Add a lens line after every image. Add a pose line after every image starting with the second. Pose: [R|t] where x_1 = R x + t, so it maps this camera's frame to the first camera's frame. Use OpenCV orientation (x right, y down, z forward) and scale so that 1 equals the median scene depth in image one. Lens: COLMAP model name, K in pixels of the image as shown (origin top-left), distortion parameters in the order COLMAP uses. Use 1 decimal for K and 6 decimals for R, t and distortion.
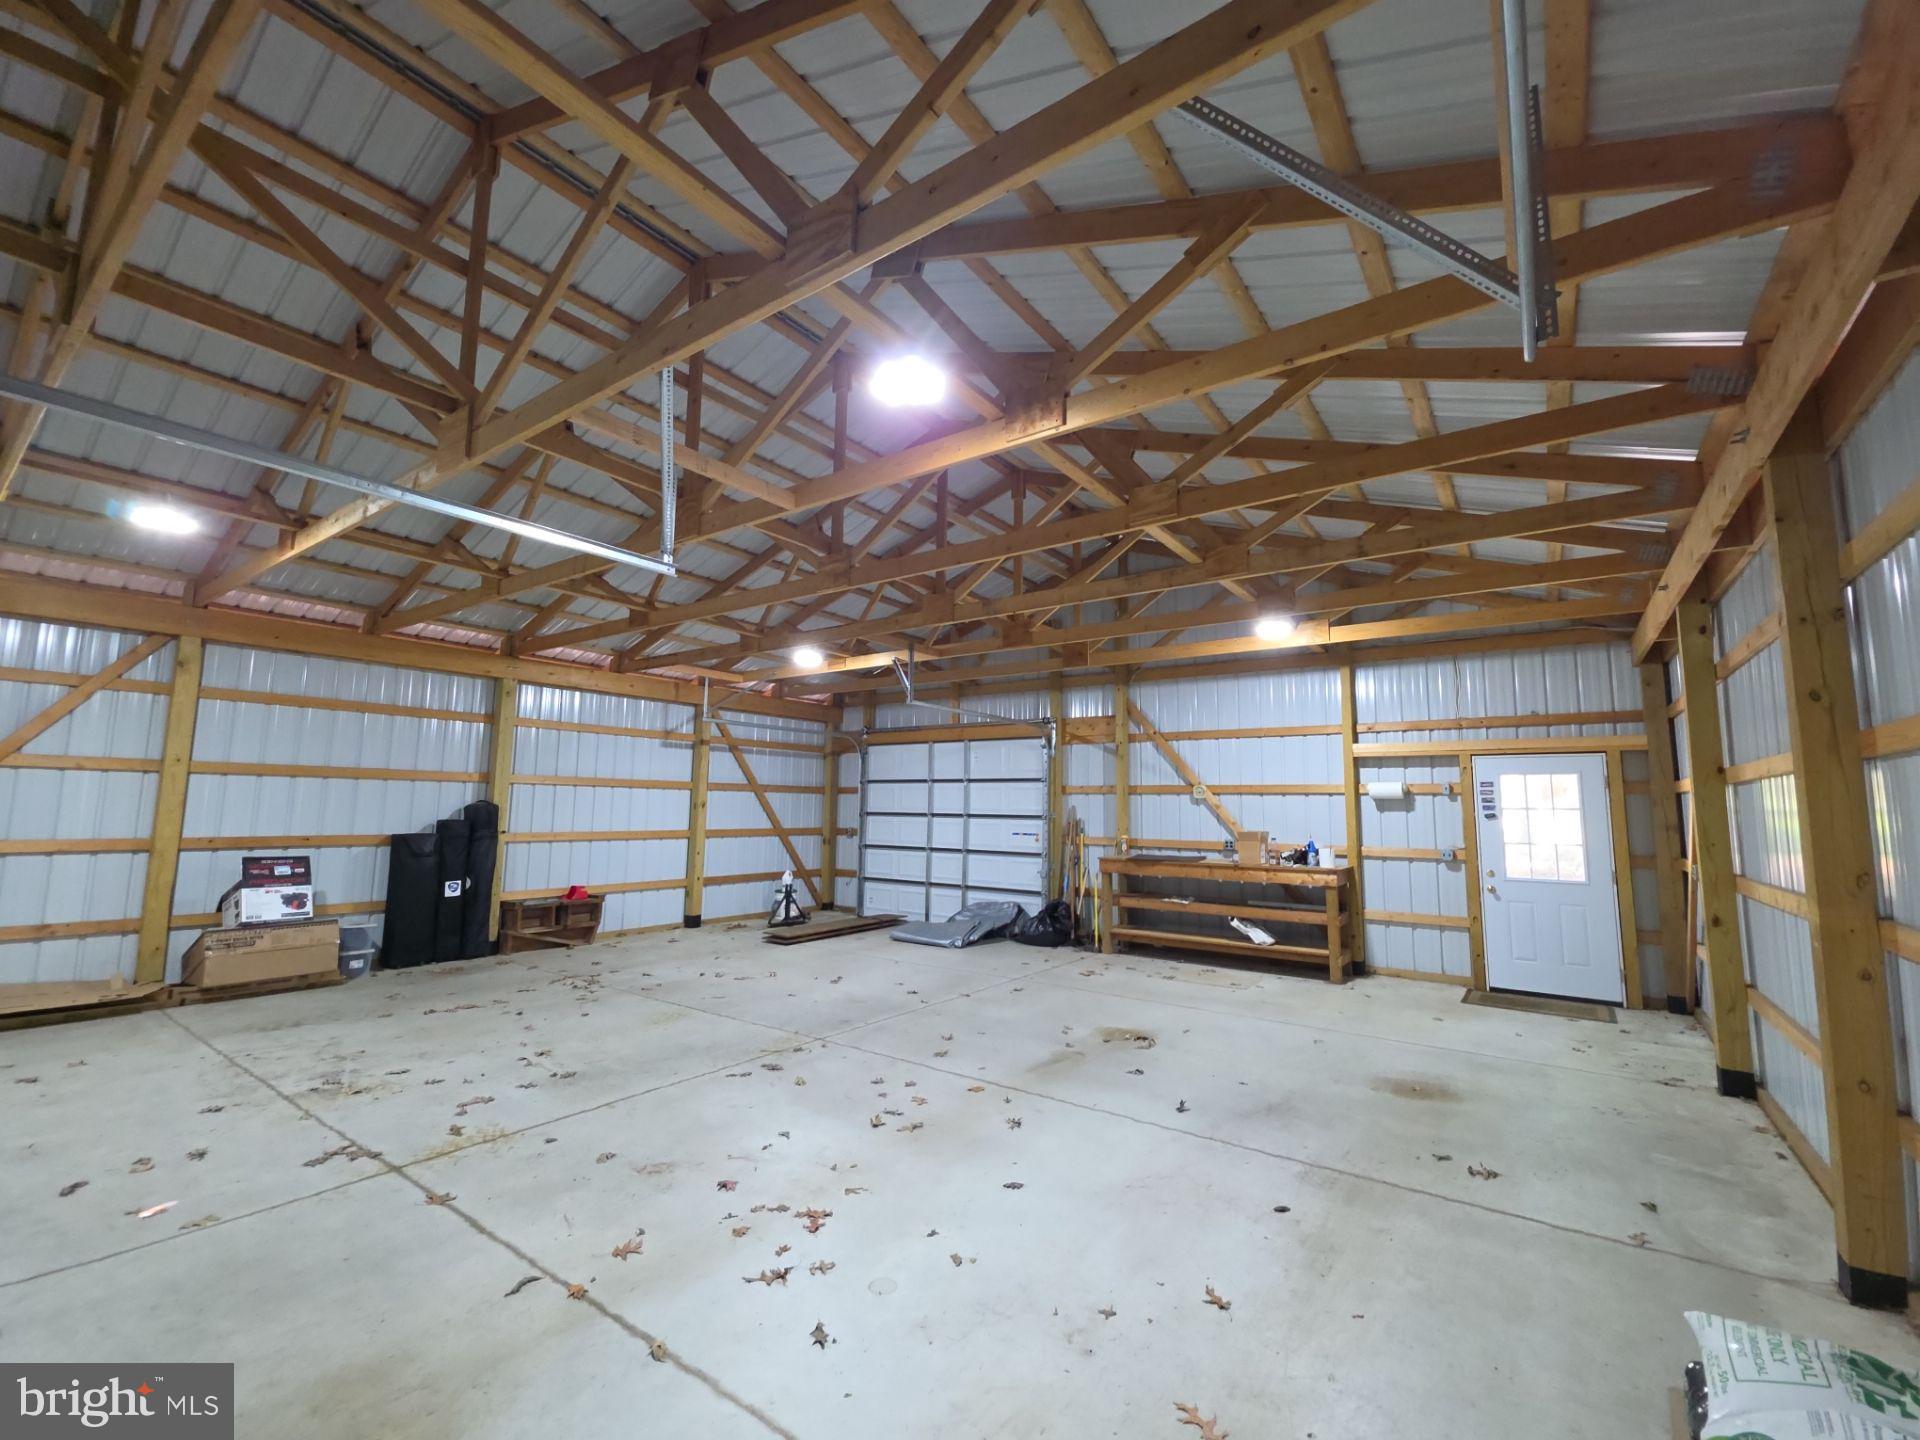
lens RADIAL K [[797.9, 0, 960.0], [0, 797.9, 720.0], [0, 0, 1]] dist [0.010883, -0.007835]
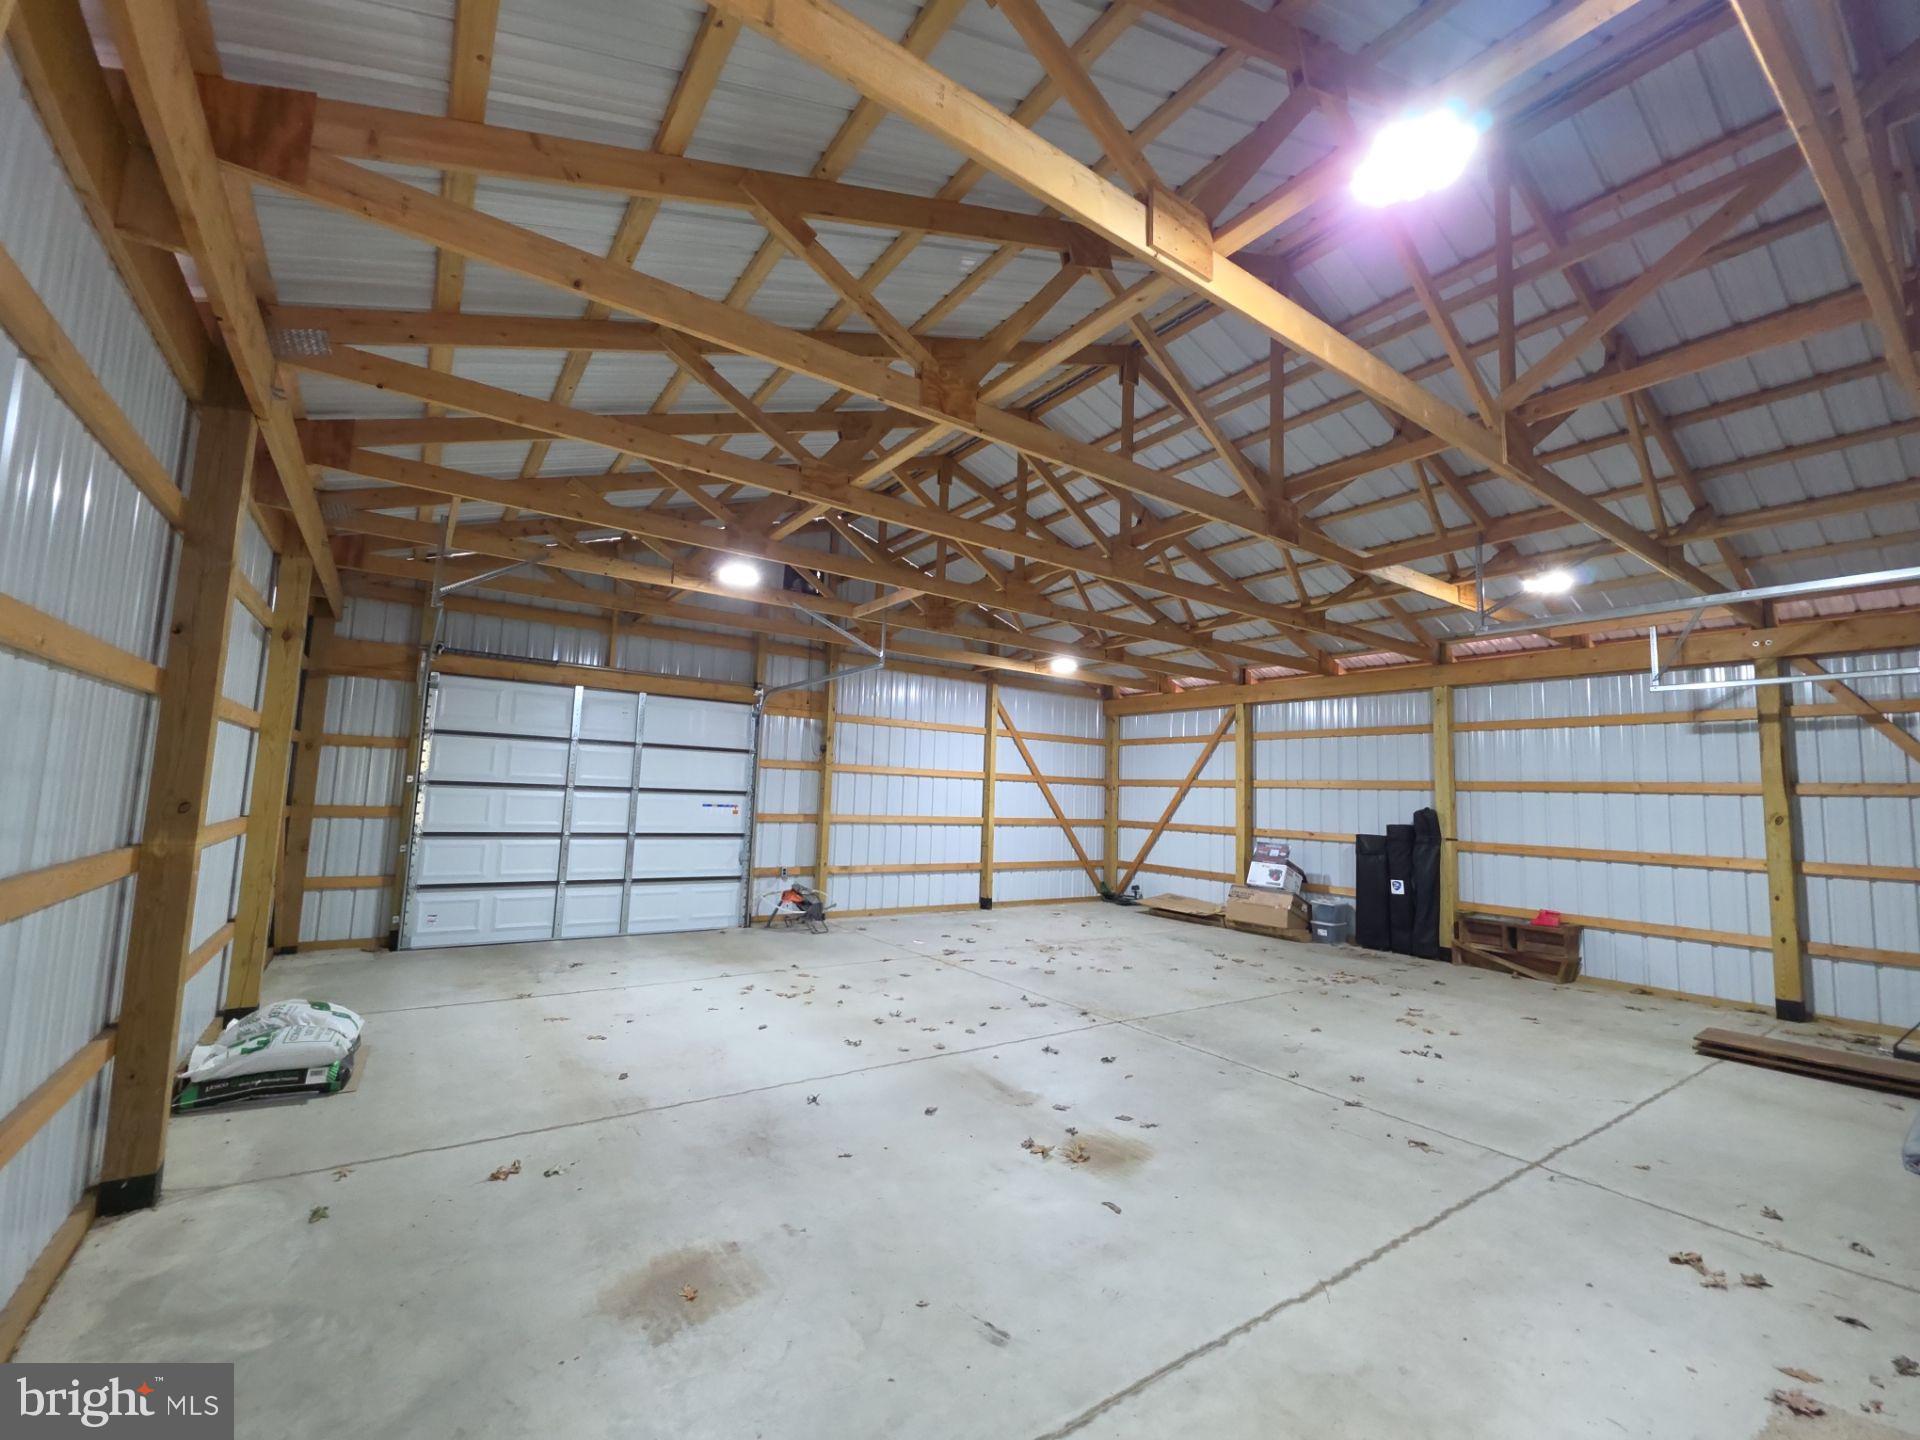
lens RADIAL K [[791.4, 0, 960.0], [0, 791.4, 720.0], [0, 0, 1]] dist [0.000218, -0.000362]
pose [[-0.316595, -0.115827, -0.941463, 0.855438], [0.064698, 0.987569, -0.143256, 0.143618], [0.946352, -0.106265, -0.305165, 1.116571]]
